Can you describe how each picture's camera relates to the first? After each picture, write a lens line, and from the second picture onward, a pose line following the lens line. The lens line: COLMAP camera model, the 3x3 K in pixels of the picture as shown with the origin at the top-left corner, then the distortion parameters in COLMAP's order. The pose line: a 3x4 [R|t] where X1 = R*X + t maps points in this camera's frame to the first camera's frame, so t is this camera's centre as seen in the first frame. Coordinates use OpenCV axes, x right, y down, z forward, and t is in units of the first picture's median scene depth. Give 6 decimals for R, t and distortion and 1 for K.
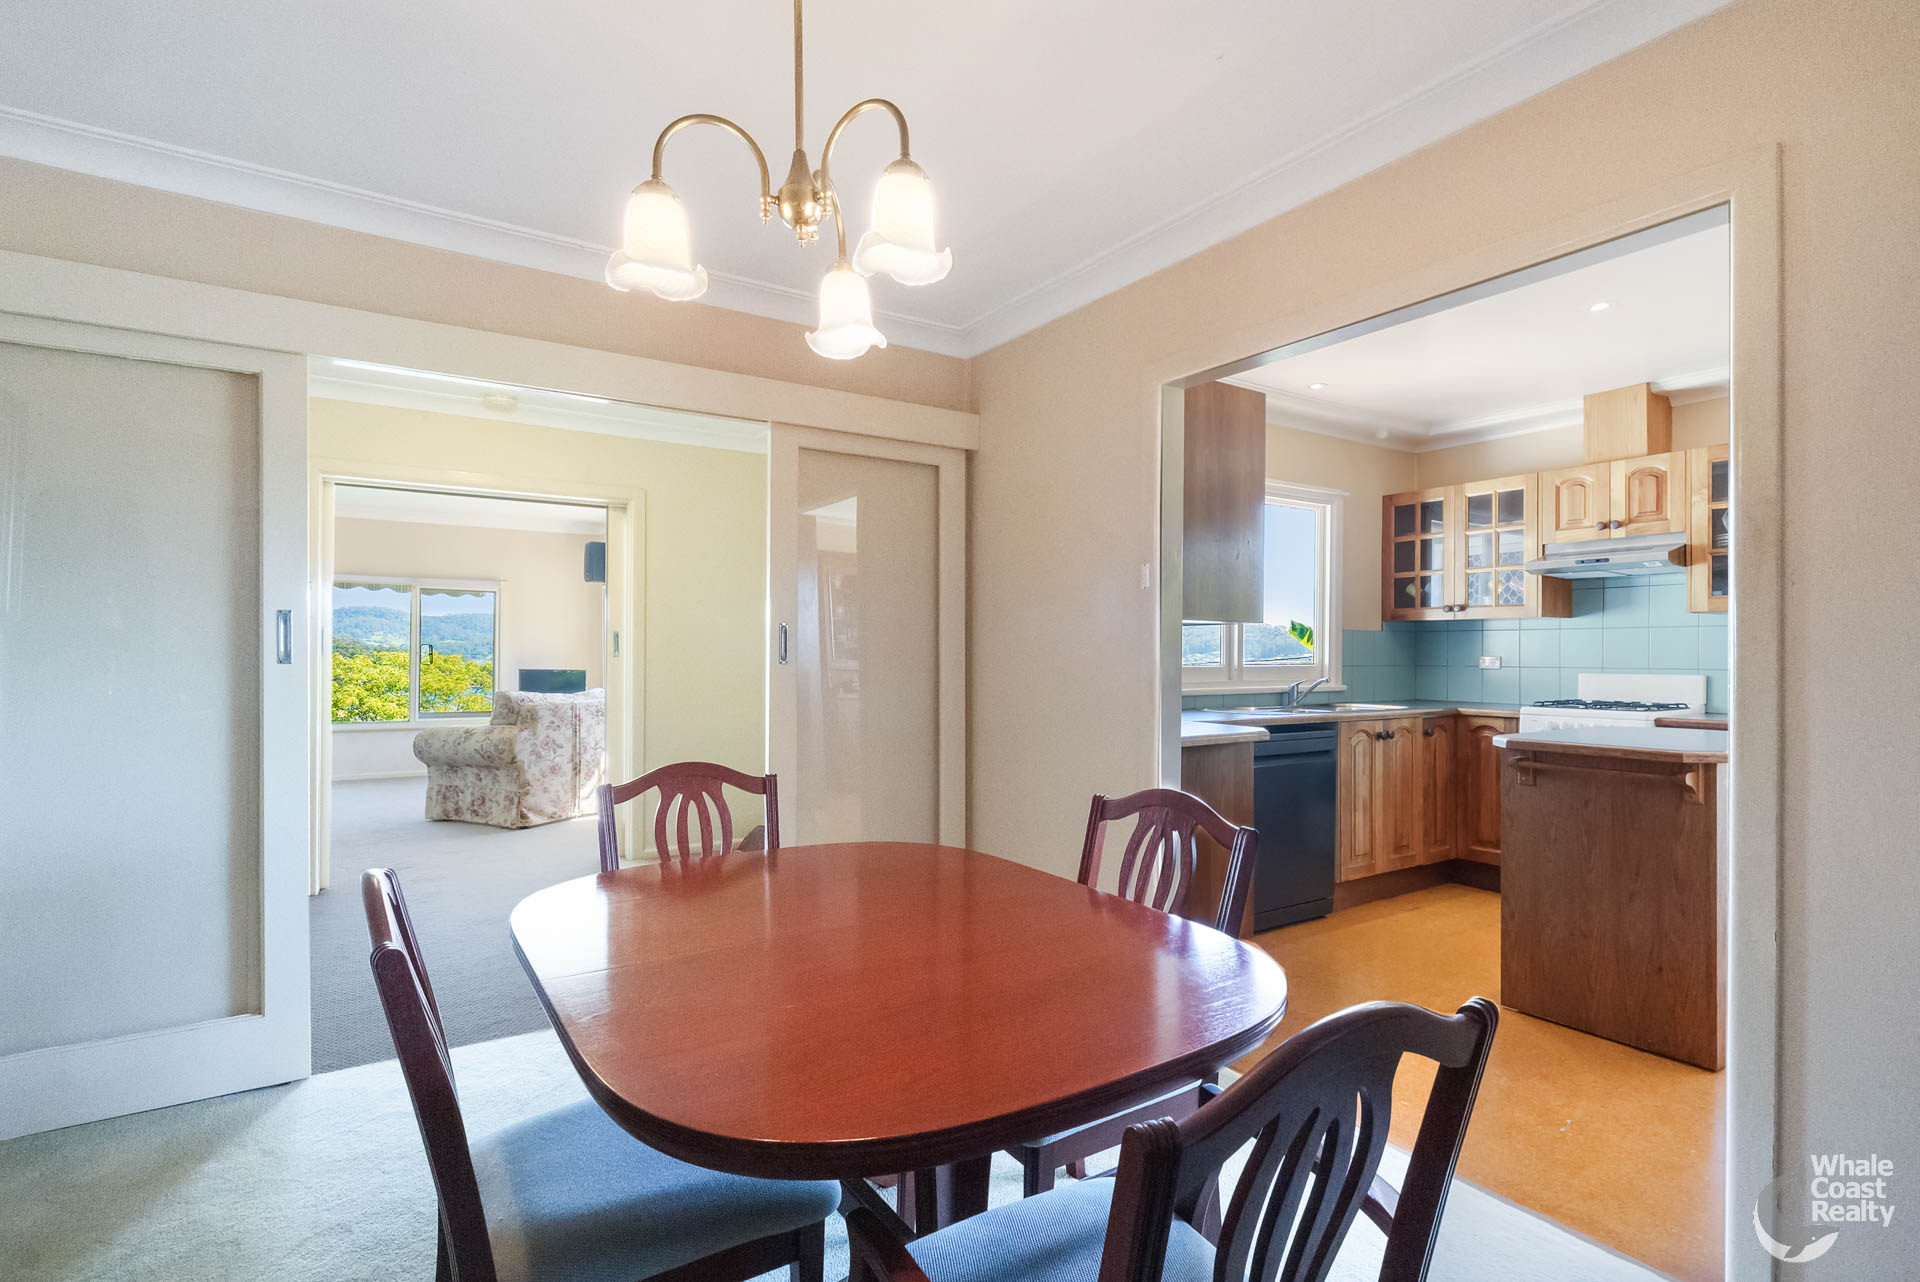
lens RADIAL K [[906.2, 0, 955.0], [0, 906.2, 656.7], [0, 0, 1]] dist [0.021613, -0.001123]
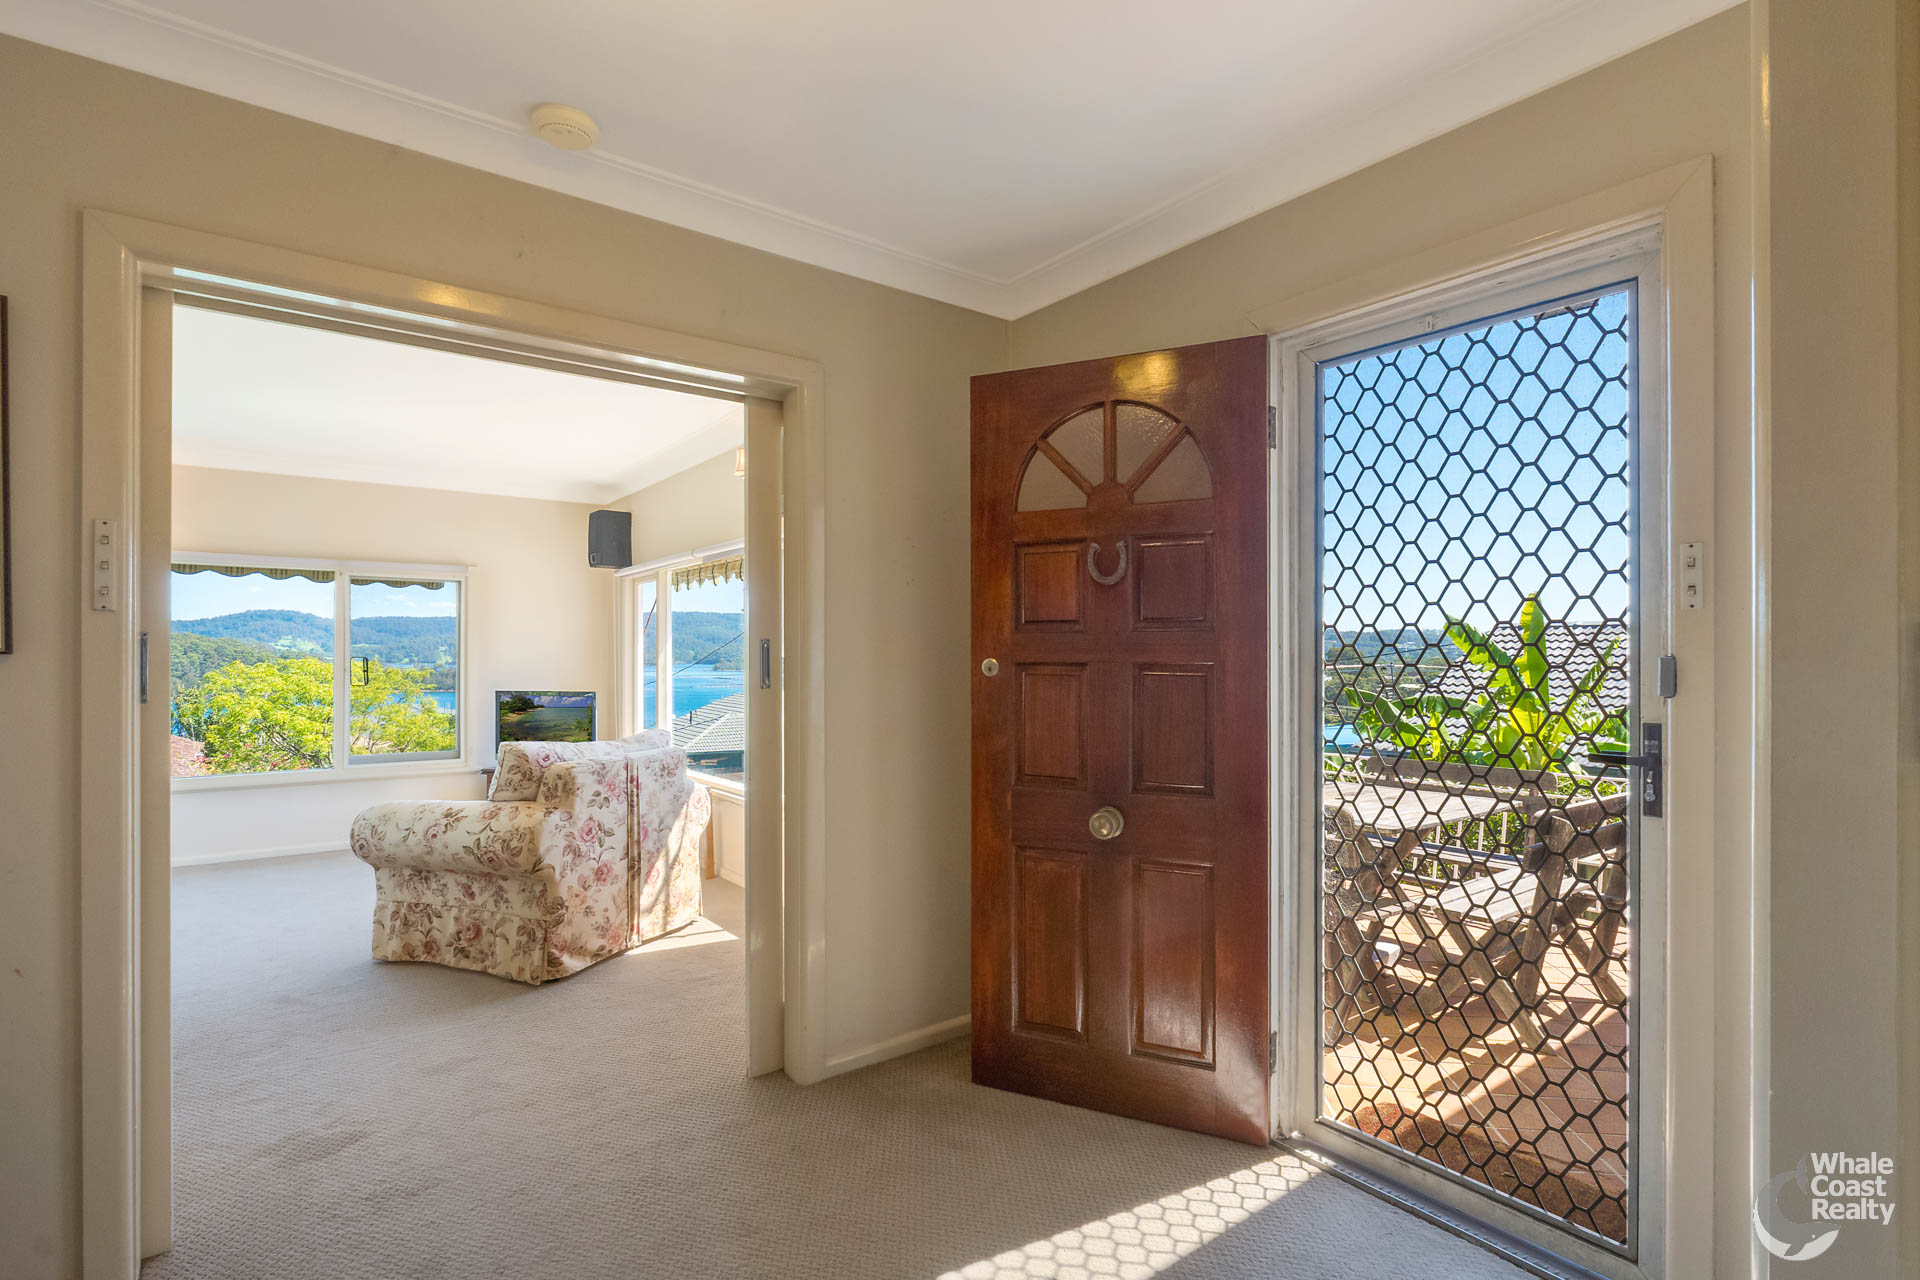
lens RADIAL K [[906.2, 0, 965.5], [0, 906.2, 653.9], [0, 0, 1]] dist [0.021613, -0.001123]
pose [[0.997112, -0.007838, 0.075546, -0.248224], [0.008070, 0.999964, -0.002774, -0.015149], [-0.075522, 0.003375, 0.997138, 0.392770]]
